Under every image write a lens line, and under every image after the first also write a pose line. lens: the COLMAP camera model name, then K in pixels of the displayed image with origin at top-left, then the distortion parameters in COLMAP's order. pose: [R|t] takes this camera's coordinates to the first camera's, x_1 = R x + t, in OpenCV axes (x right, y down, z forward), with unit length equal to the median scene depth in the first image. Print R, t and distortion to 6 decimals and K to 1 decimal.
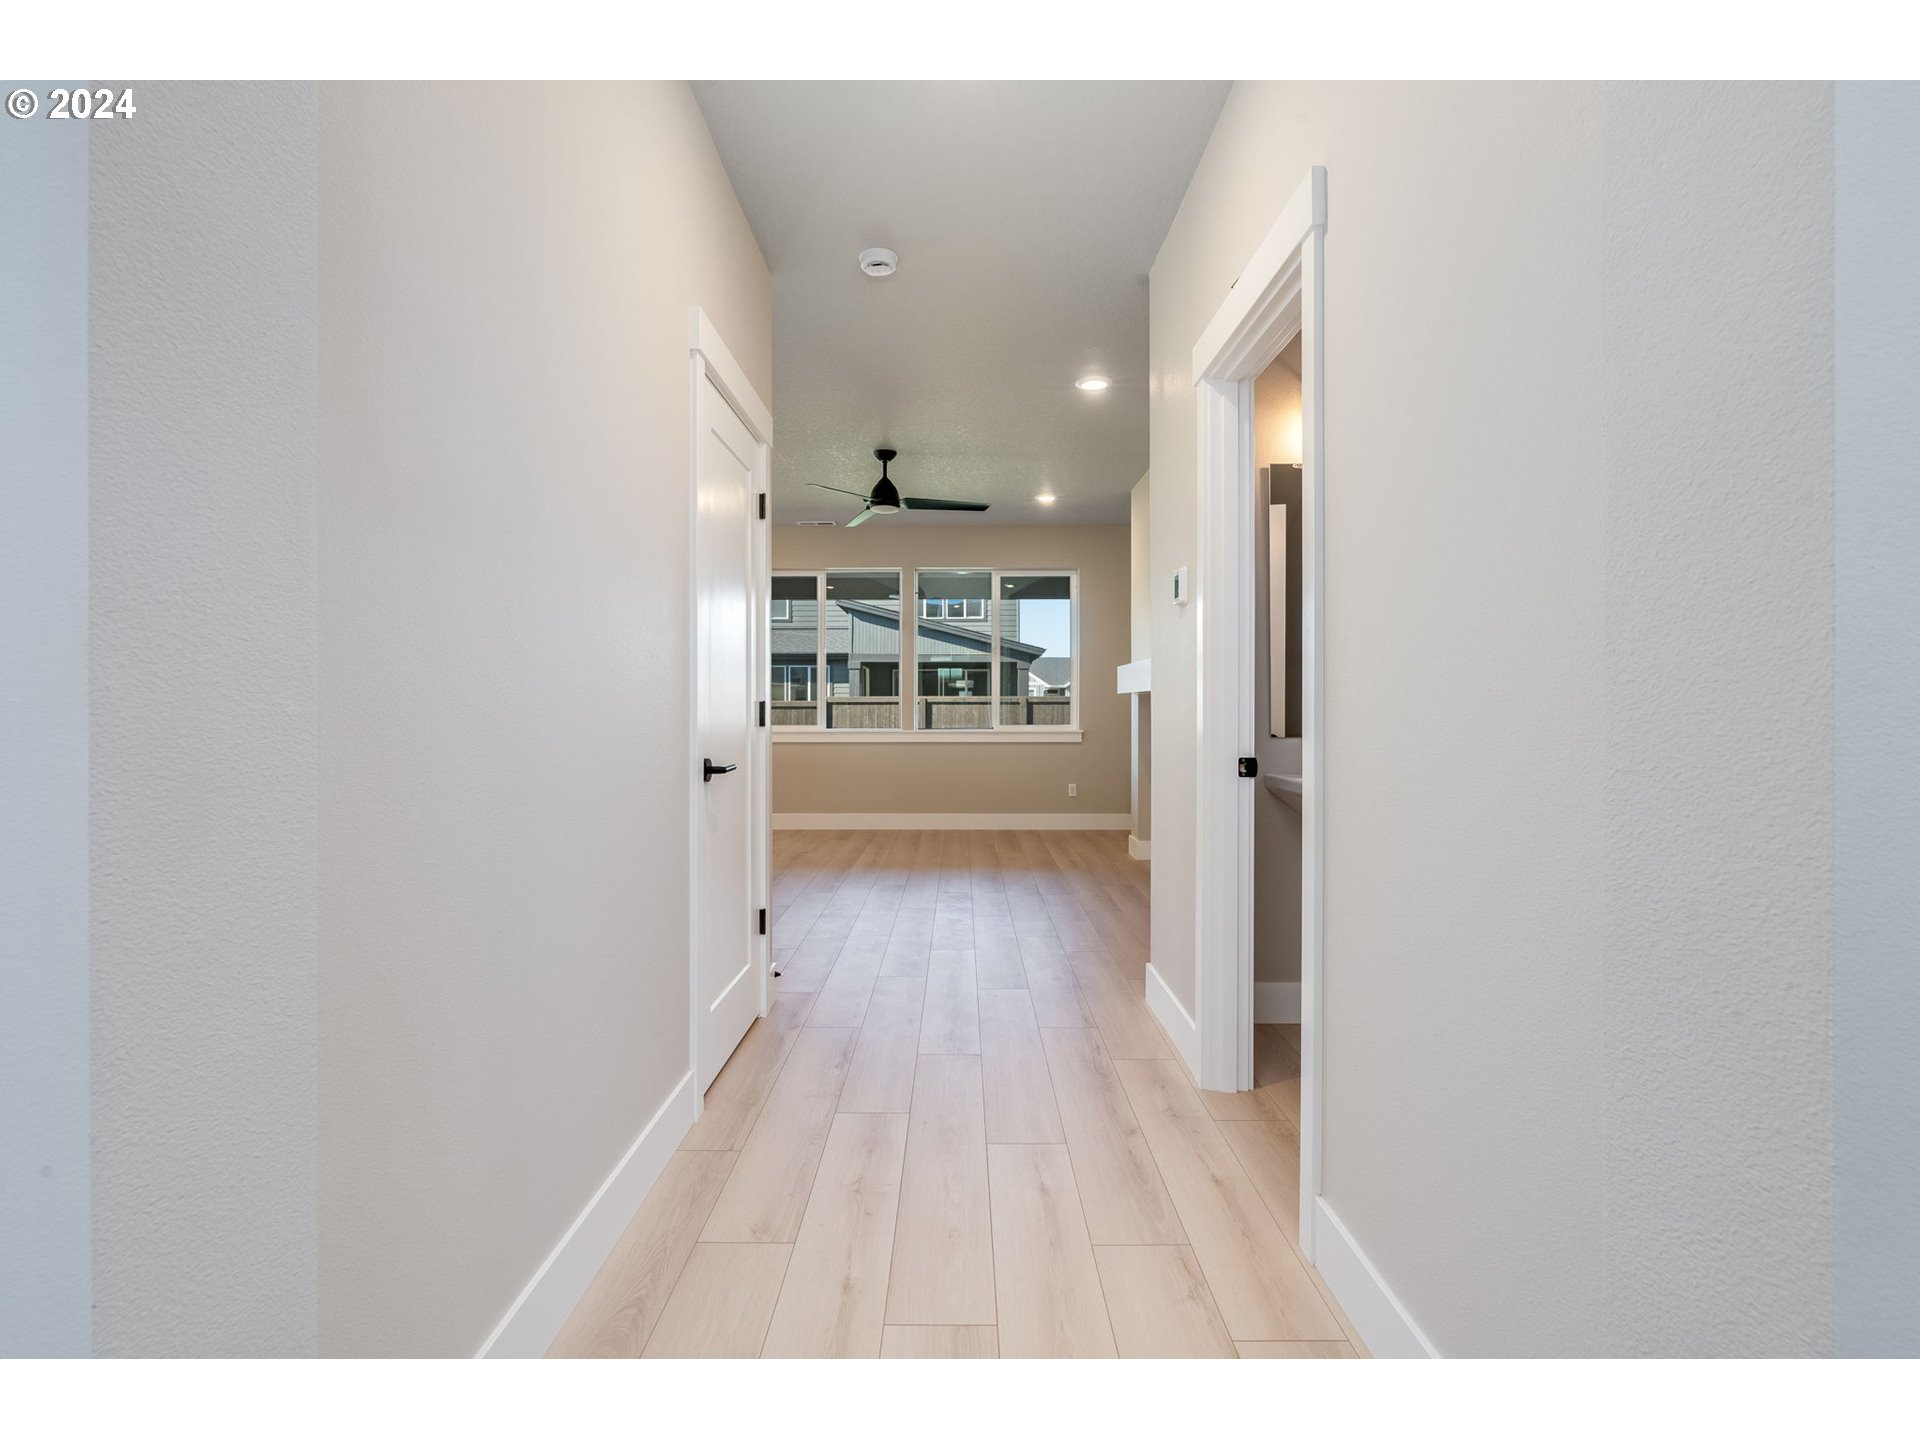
lens RADIAL K [[886.7, 0, 957.5], [0, 886.7, 706.8], [0, 0, 1]] dist [-0.004524, -0.000288]
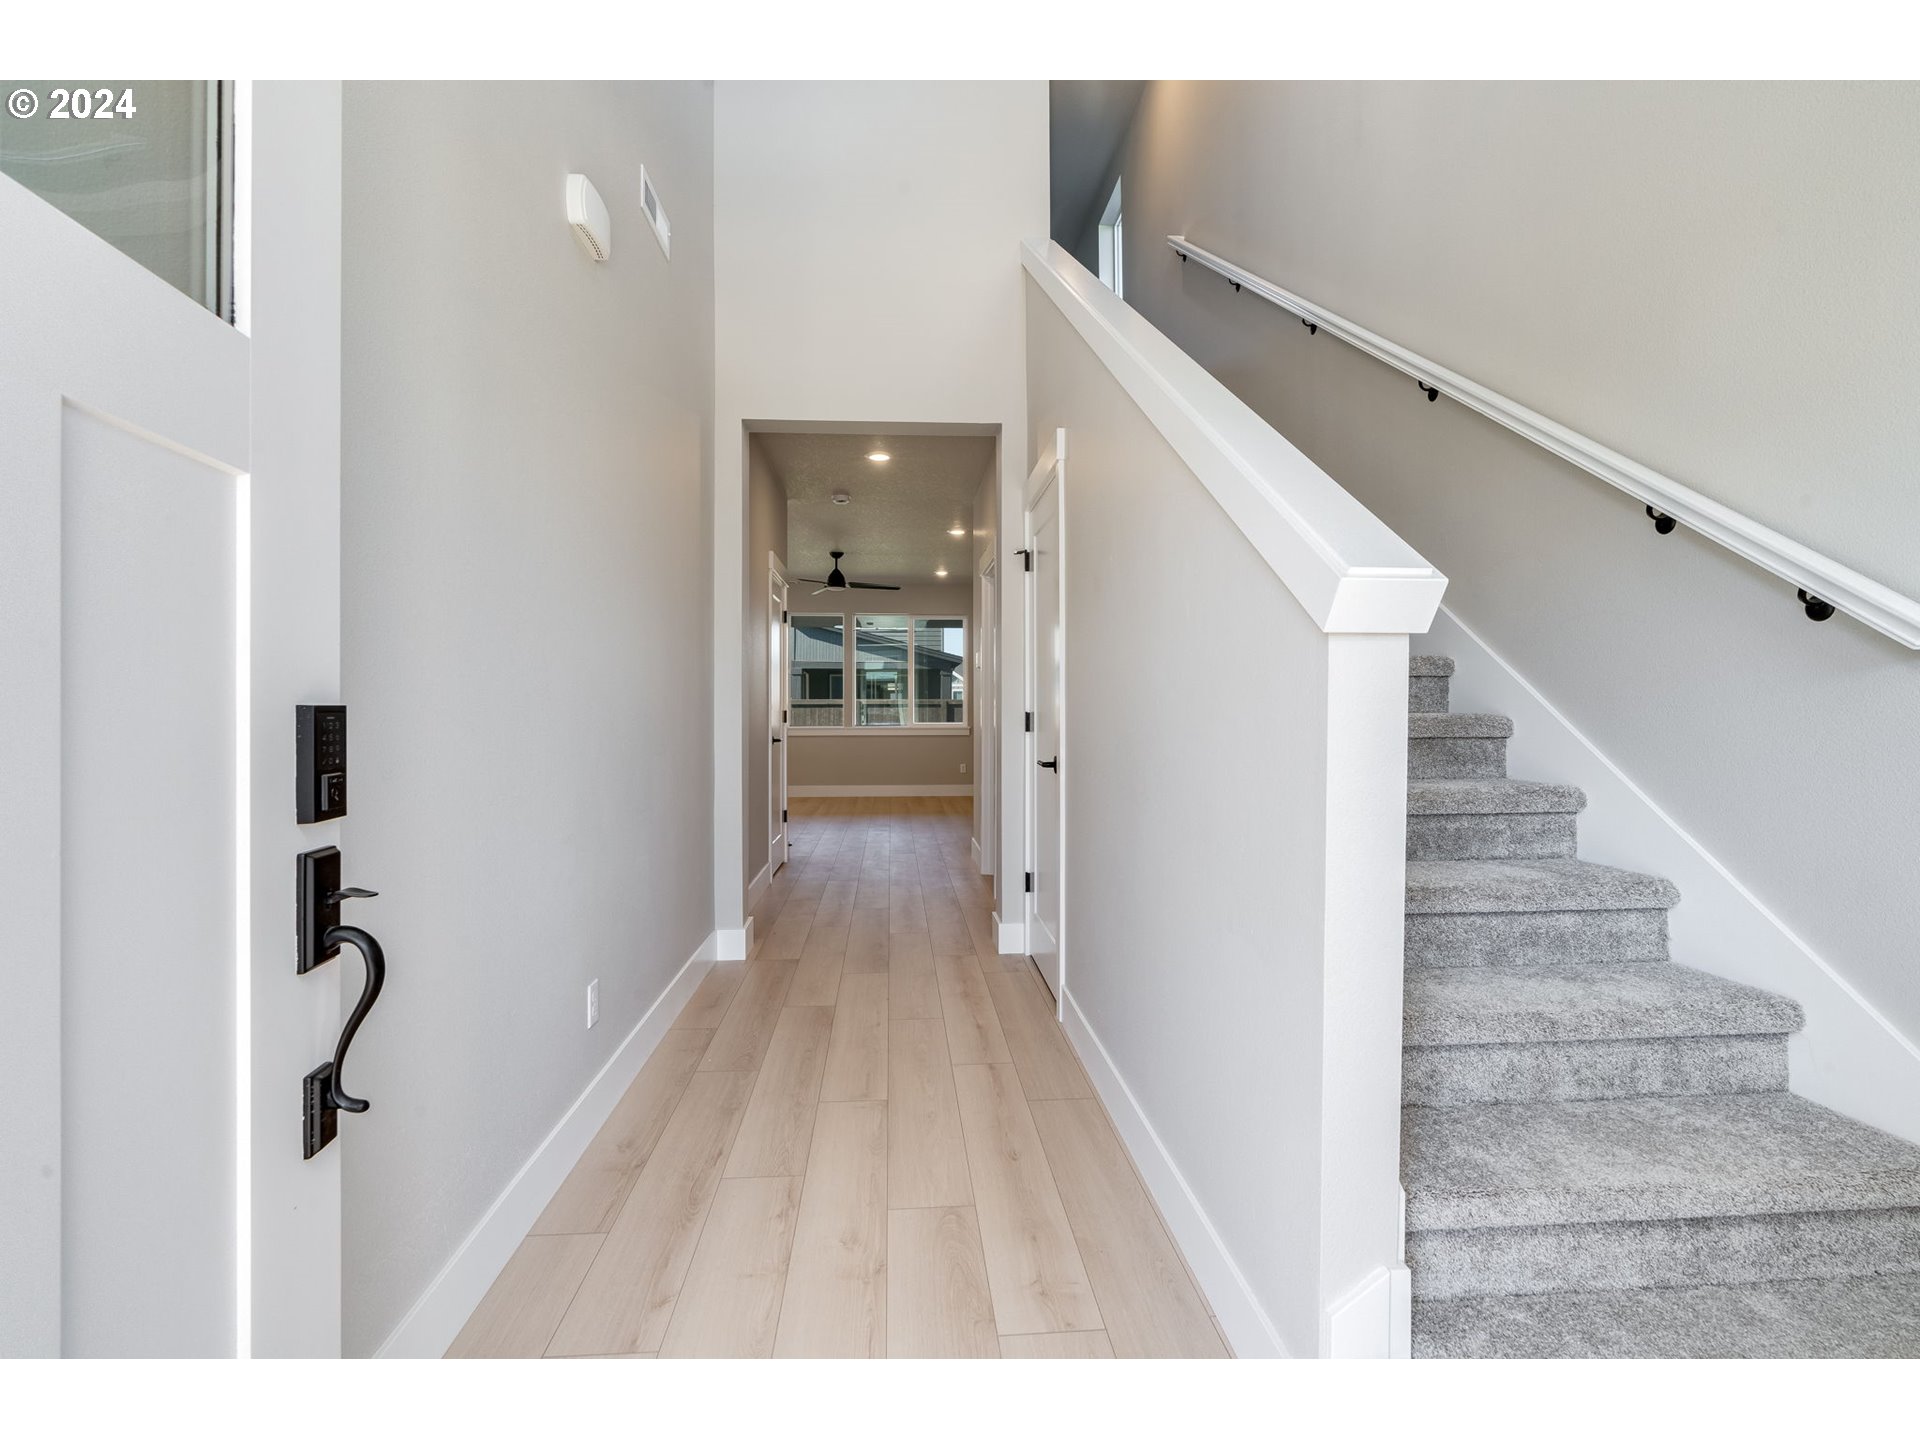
lens RADIAL K [[886.7, 0, 957.5], [0, 886.7, 706.8], [0, 0, 1]] dist [-0.004524, -0.000288]
pose [[0.996891, -0.000186, 0.078788, 0.008381], [-0.000050, 0.999996, 0.002983, -0.011448], [-0.078789, -0.002978, 0.996887, -0.509608]]
